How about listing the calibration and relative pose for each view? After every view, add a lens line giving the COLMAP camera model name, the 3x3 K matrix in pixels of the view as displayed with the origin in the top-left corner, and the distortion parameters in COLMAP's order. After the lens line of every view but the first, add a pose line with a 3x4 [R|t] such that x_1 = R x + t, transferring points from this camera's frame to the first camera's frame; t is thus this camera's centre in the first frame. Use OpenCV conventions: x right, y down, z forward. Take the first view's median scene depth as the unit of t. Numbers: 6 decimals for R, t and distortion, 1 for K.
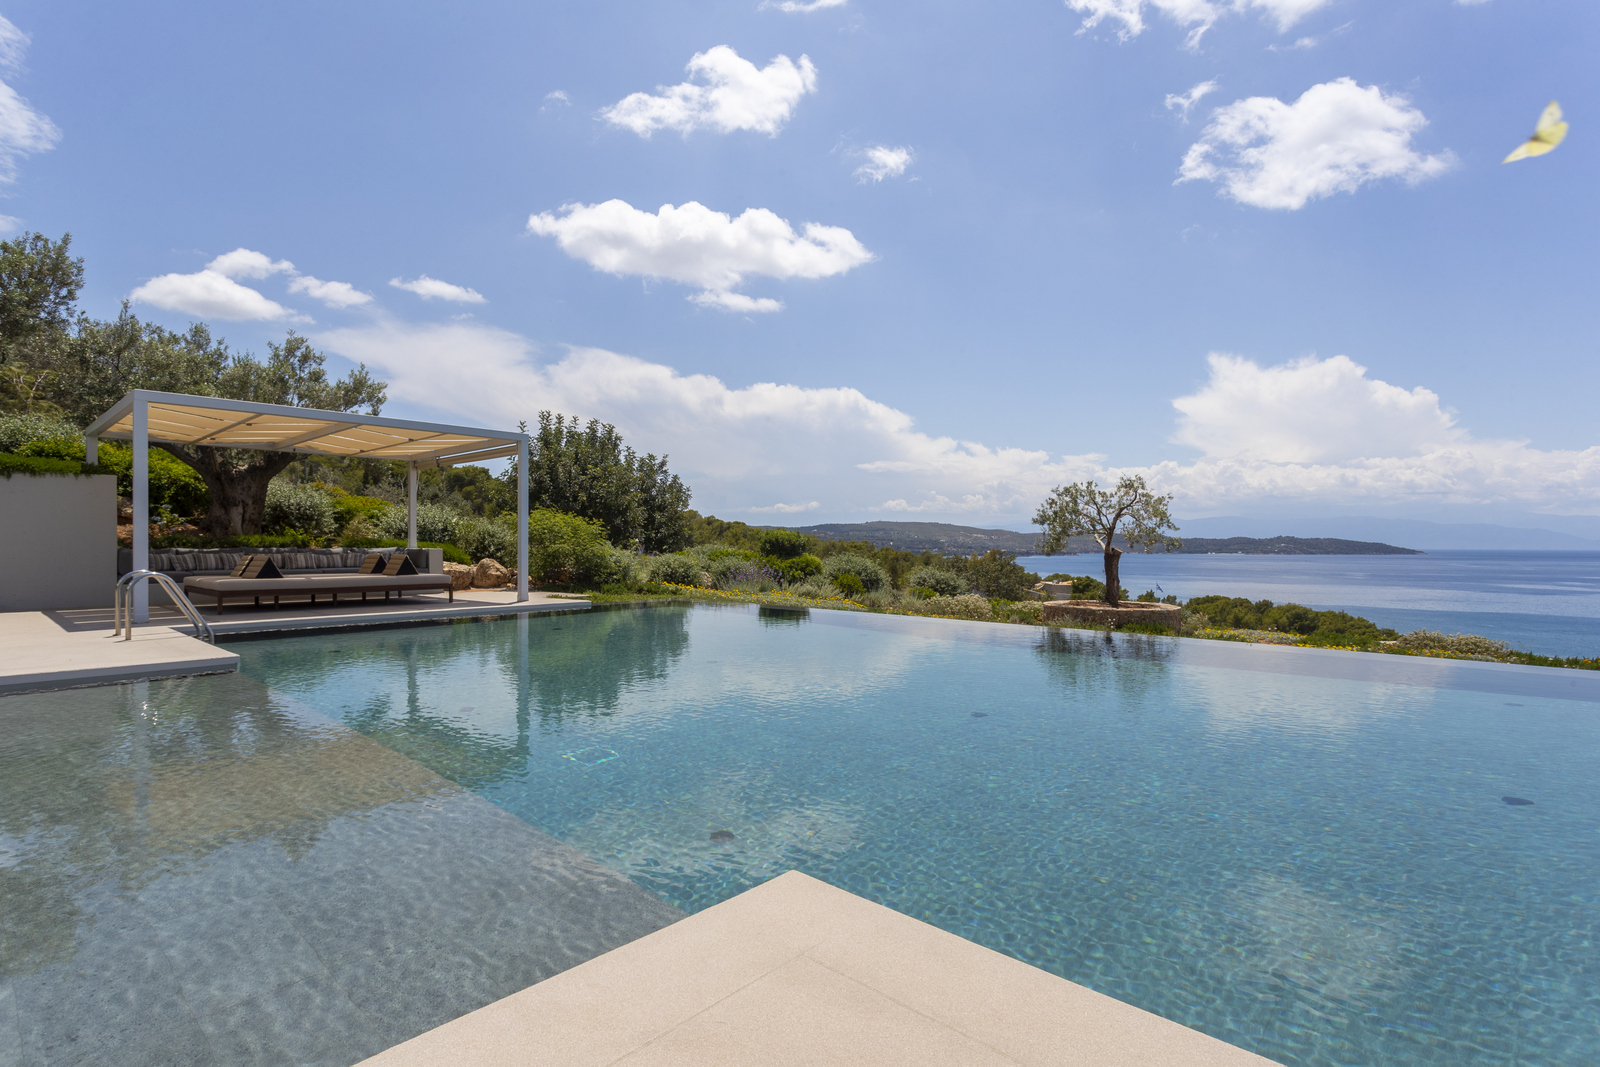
lens RADIAL K [[740.5, 0, 800.0], [0, 740.5, 533.5], [0, 0, 1]] dist [-0.000877, -0.000288]
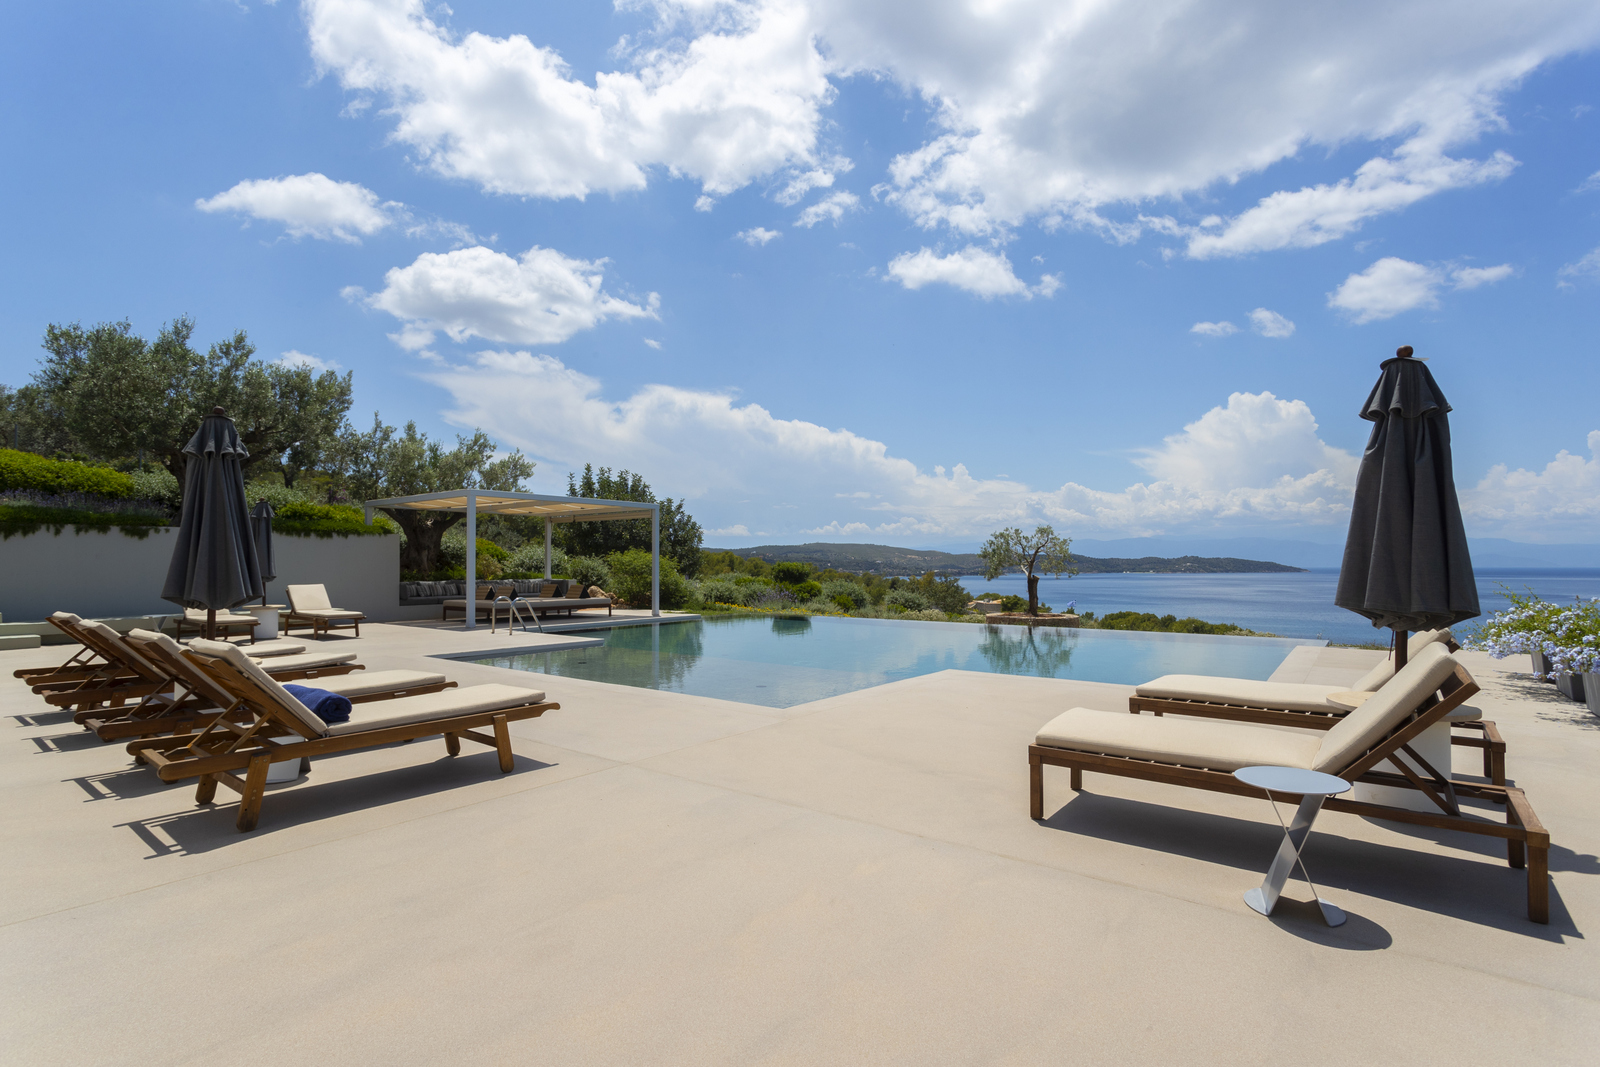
lens RADIAL K [[750.2, 0, 803.9], [0, 750.2, 510.3], [0, 0, 1]] dist [-0.003933, -0.000131]
pose [[0.995151, 0.002251, 0.098331, -0.136947], [0.003440, 0.998330, -0.057661, -0.020048], [-0.098297, 0.057720, 0.993482, -0.342070]]
